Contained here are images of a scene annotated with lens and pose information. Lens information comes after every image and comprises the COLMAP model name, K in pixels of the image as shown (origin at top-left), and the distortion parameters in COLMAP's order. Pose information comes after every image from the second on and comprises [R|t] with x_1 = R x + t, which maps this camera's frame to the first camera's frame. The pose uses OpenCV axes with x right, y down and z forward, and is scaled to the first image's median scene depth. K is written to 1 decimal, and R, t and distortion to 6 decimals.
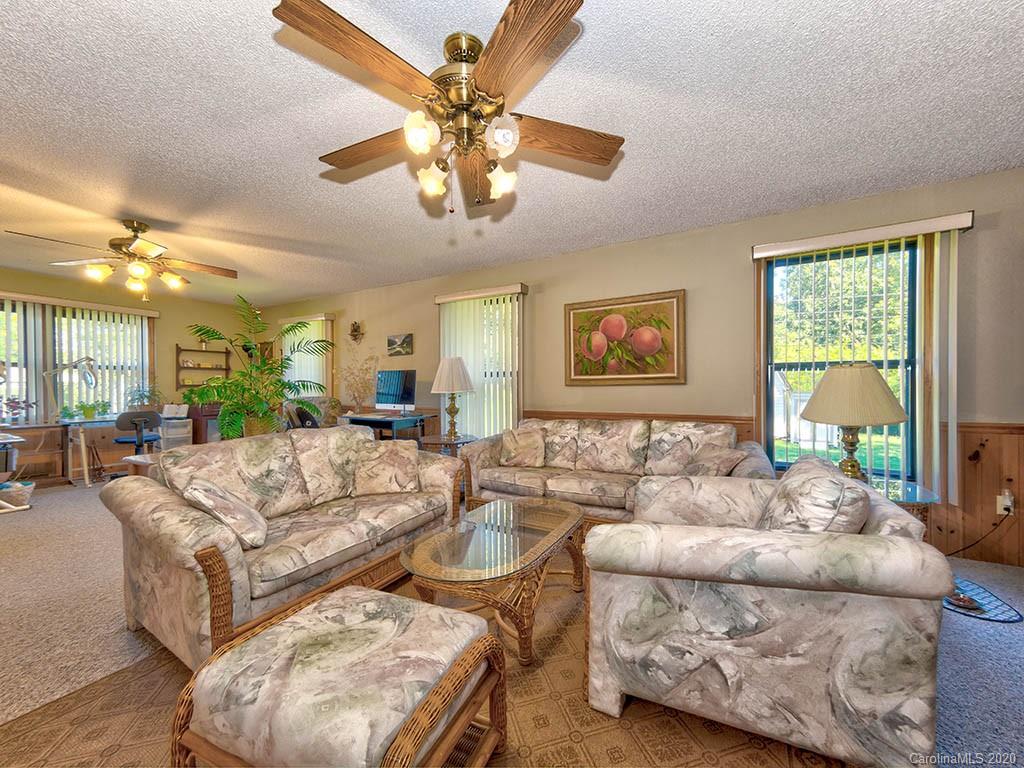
lens RADIAL K [[400.4, 0, 513.8], [0, 400.4, 391.4], [0, 0, 1]] dist [0.004211, -0.000349]
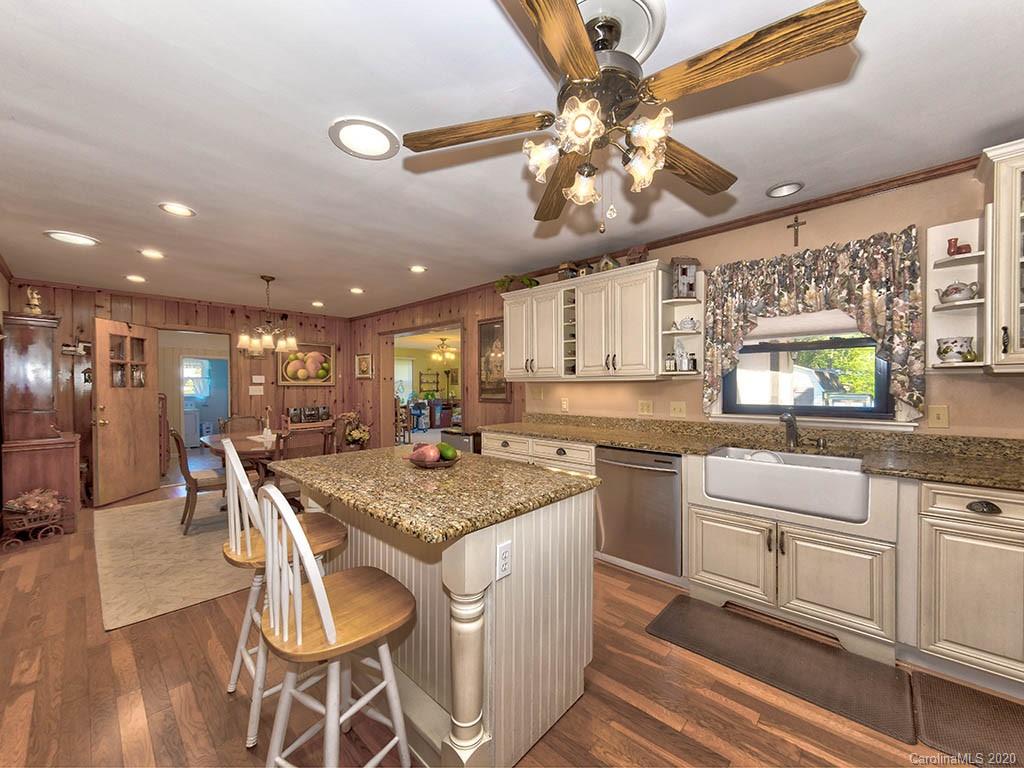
lens RADIAL K [[400.4, 0, 518.6], [0, 400.4, 394.0], [0, 0, 1]] dist [0.004211, -0.000349]
pose [[0.979984, 0.001193, -0.199074, 0.222412], [0.001983, 0.999874, 0.015752, -0.044210], [0.199068, -0.015831, 0.979858, -1.730086]]
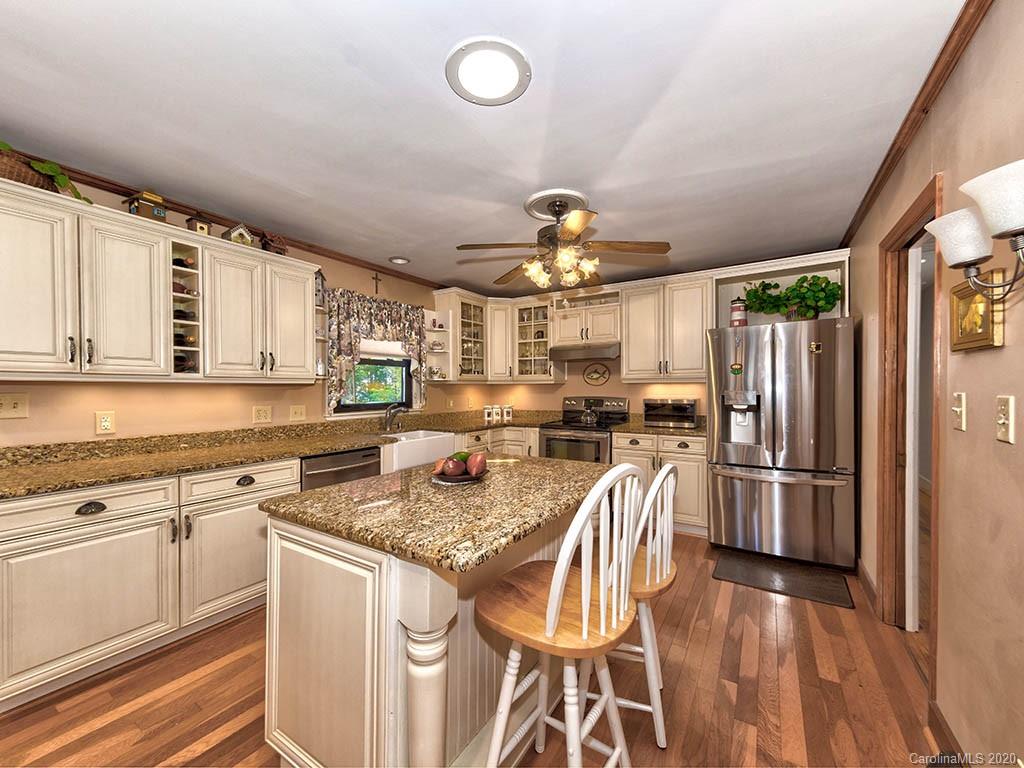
lens RADIAL K [[400.4, 0, 517.8], [0, 400.4, 389.1], [0, 0, 1]] dist [0.004211, -0.000349]
pose [[0.019583, 0.002368, 0.999805, -0.550590], [0.008786, 0.999958, -0.002541, -0.042266], [-0.999770, 0.008834, 0.019562, -1.255994]]
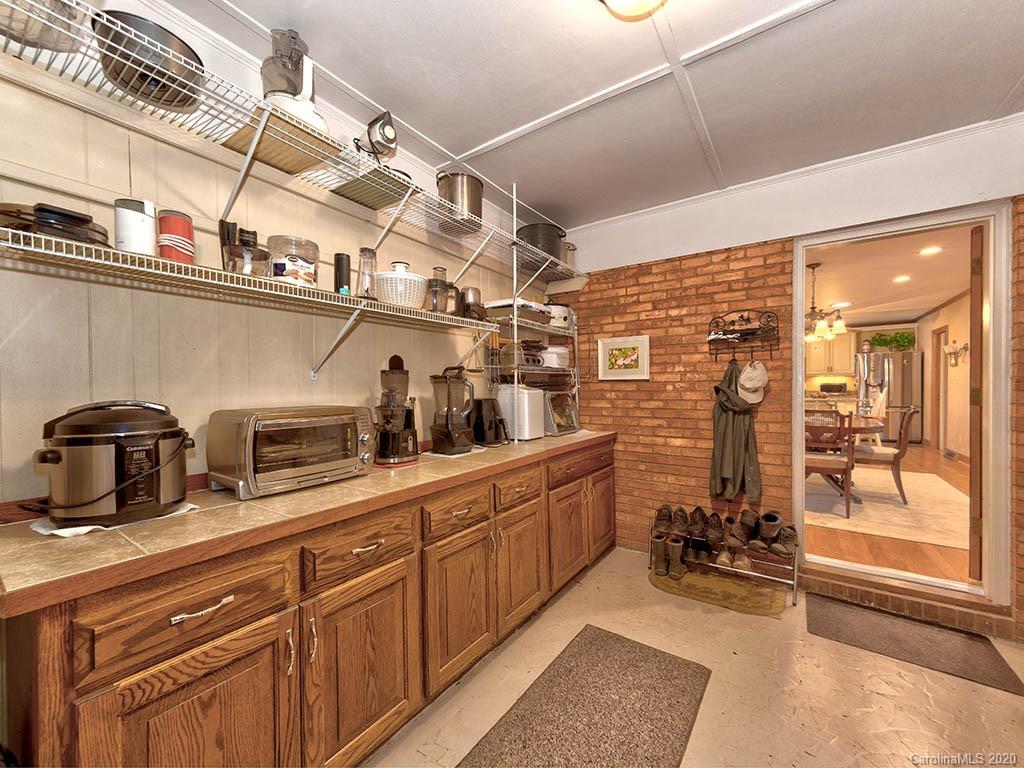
lens RADIAL K [[400.4, 0, 516.9], [0, 400.4, 390.2], [0, 0, 1]] dist [0.004211, -0.000349]
pose [[0.068731, -0.003656, 0.997629, -2.223491], [0.015444, 0.999877, 0.002600, -0.002535], [-0.997516, 0.015229, 0.068779, 0.270528]]
